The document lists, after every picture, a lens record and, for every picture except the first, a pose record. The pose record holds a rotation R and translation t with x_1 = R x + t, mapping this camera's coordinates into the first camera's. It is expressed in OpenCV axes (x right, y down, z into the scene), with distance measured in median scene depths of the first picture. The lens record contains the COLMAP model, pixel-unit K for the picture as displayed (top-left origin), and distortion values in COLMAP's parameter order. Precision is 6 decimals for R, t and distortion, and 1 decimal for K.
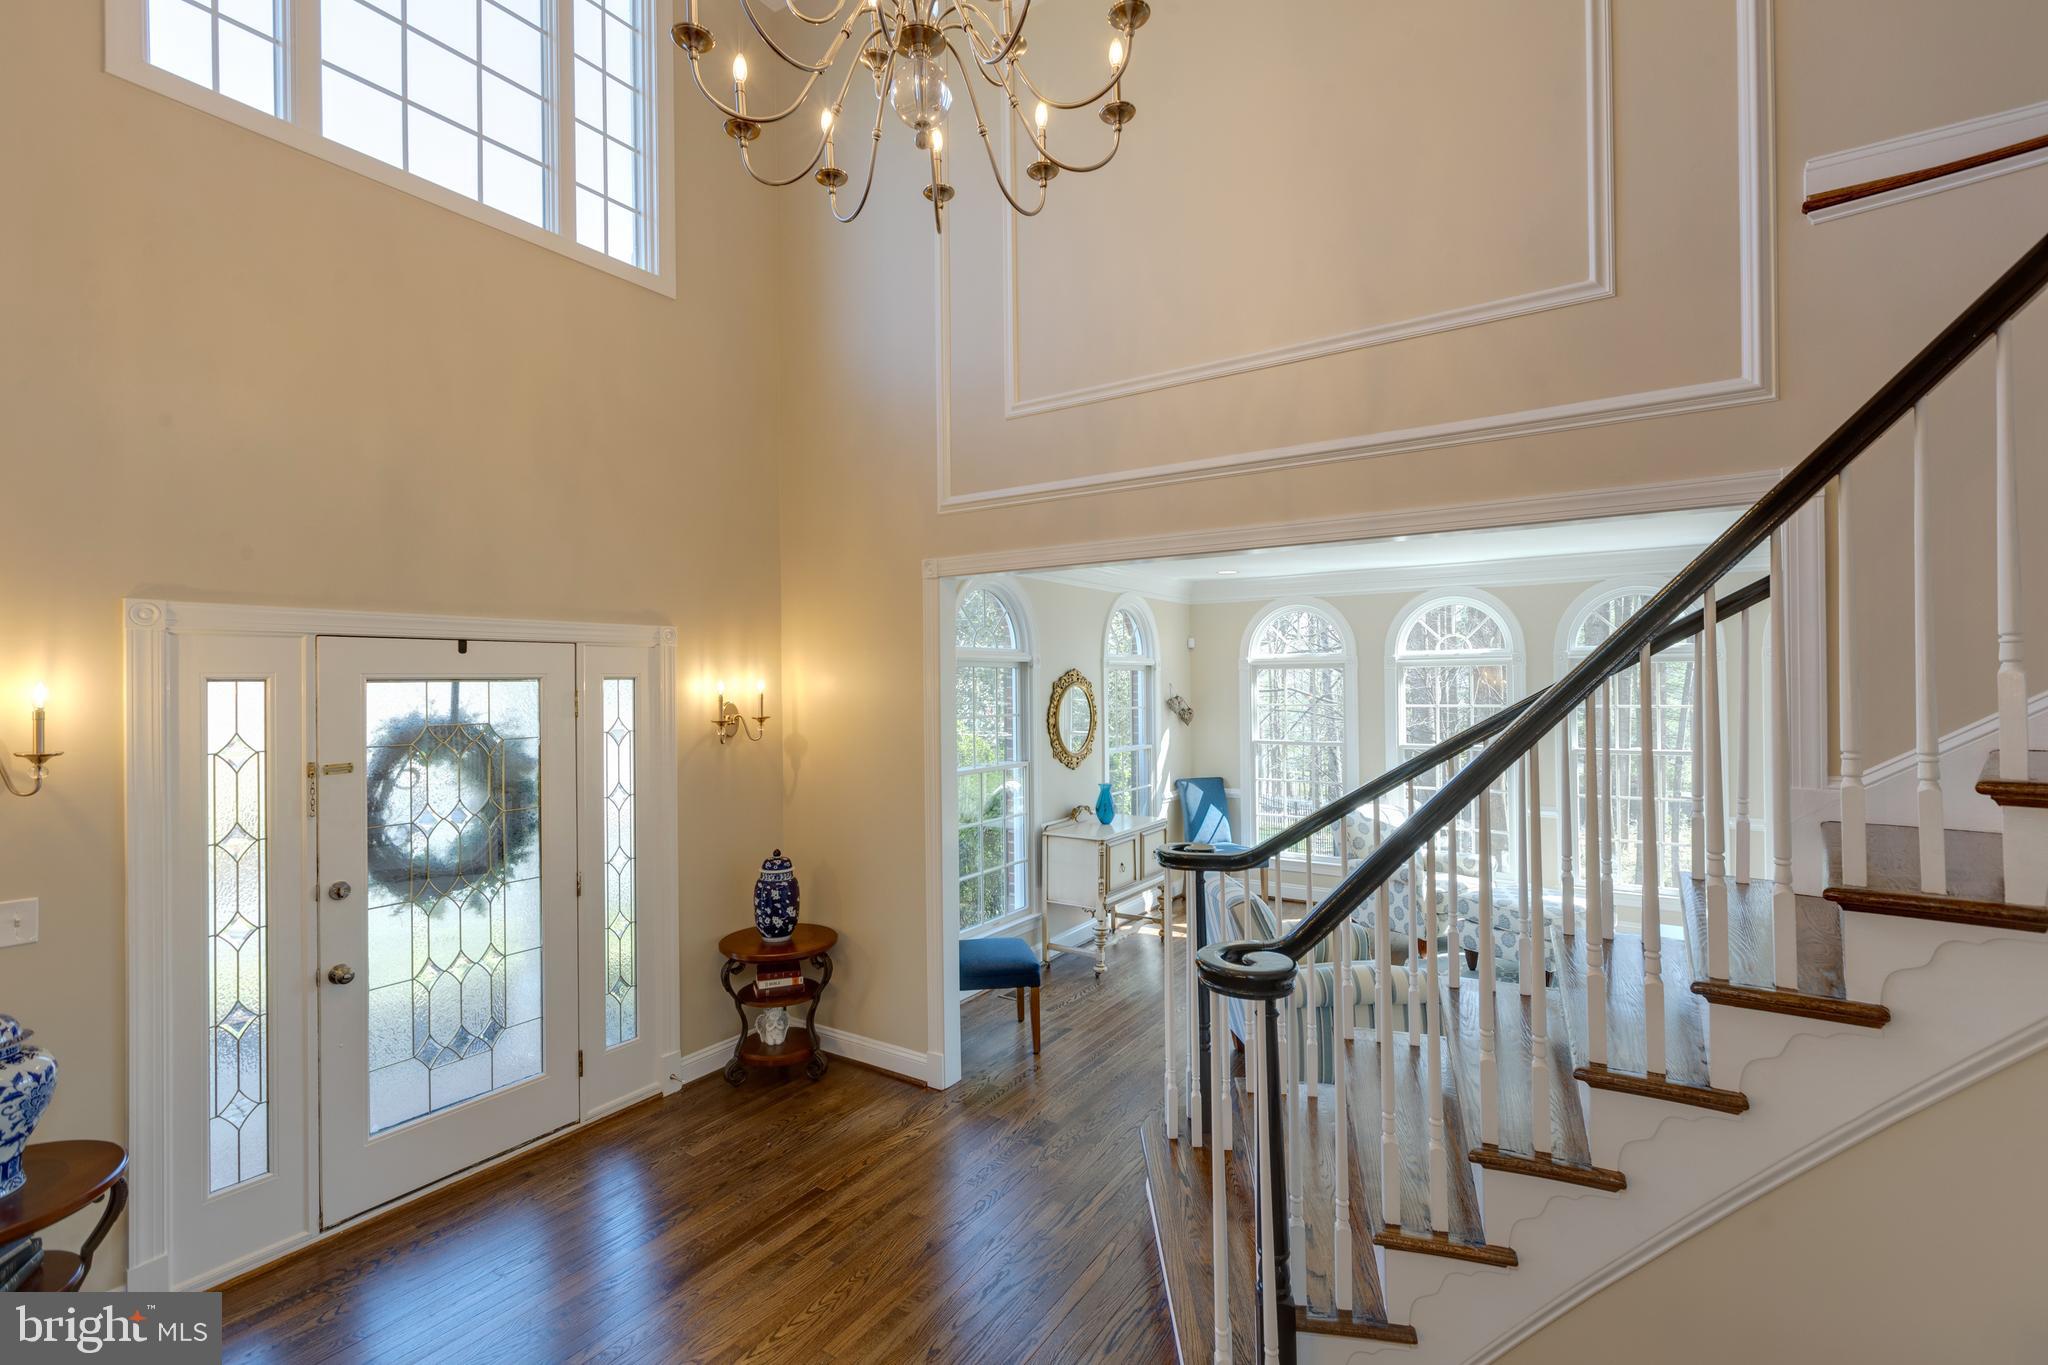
lens RADIAL K [[911.6, 0, 1029.4], [0, 911.6, 677.4], [0, 0, 1]] dist [0.000430, 0.000163]
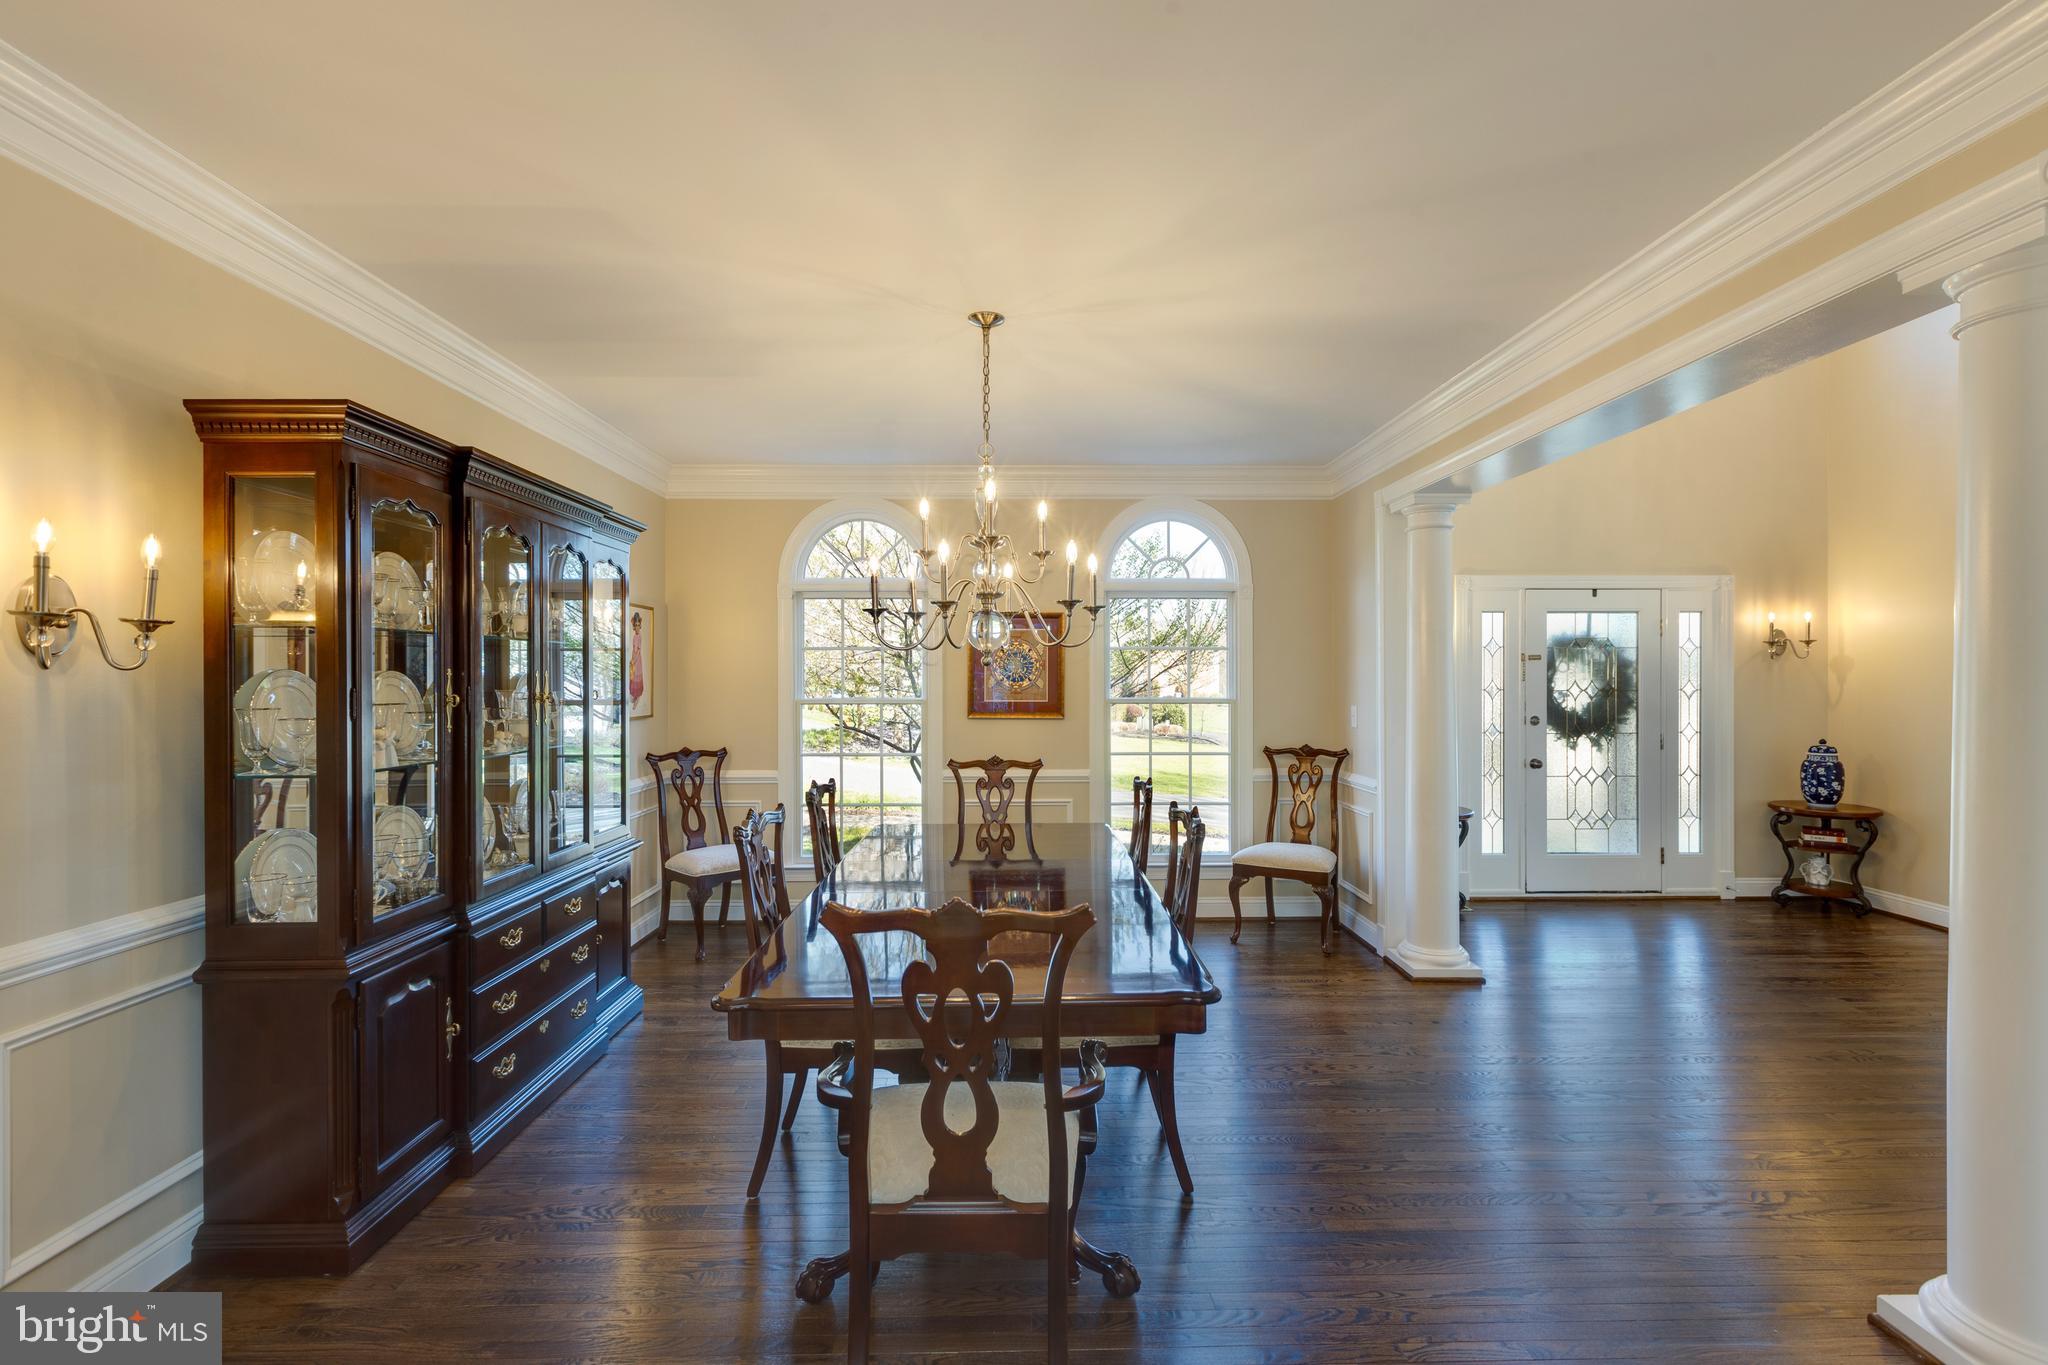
lens RADIAL K [[911.6, 0, 1025.9], [0, 911.6, 687.7], [0, 0, 1]] dist [0.000430, 0.000163]
pose [[0.559762, 0.012589, -0.828558, 0.174494], [-0.000021, 0.999885, 0.015178, 0.098543], [0.828654, -0.008478, 0.559698, -0.711269]]
